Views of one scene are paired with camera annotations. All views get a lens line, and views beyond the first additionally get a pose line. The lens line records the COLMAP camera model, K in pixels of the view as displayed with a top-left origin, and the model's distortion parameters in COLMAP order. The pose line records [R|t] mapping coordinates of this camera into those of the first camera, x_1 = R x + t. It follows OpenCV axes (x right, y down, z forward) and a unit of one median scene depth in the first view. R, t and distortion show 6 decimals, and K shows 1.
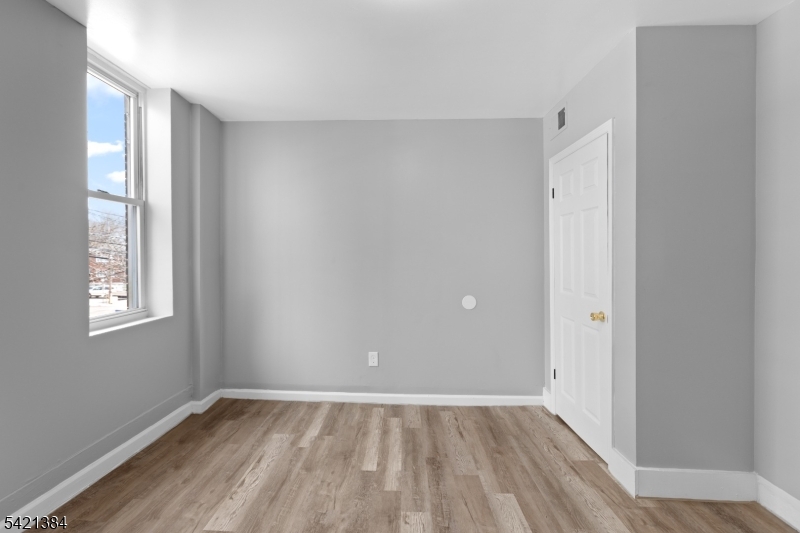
lens RADIAL K [[356.8, 0, 396.2], [0, 356.8, 258.1], [0, 0, 1]] dist [-0.000246, -0.000230]
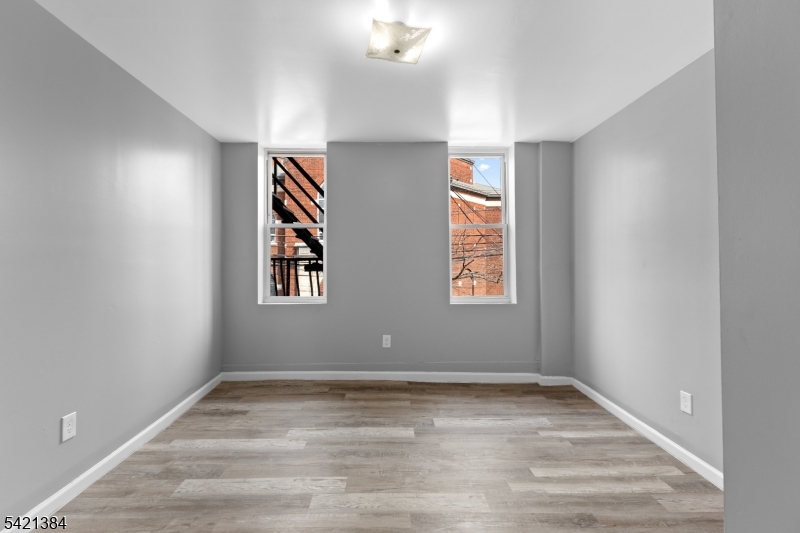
lens RADIAL K [[356.8, 0, 396.2], [0, 356.8, 258.1], [0, 0, 1]] dist [-0.000246, -0.000230]
pose [[0.046841, -0.017383, -0.998751, 0.771248], [0.000045, 0.999849, -0.017400, 0.009915], [0.998902, 0.000771, 0.046834, 0.480891]]
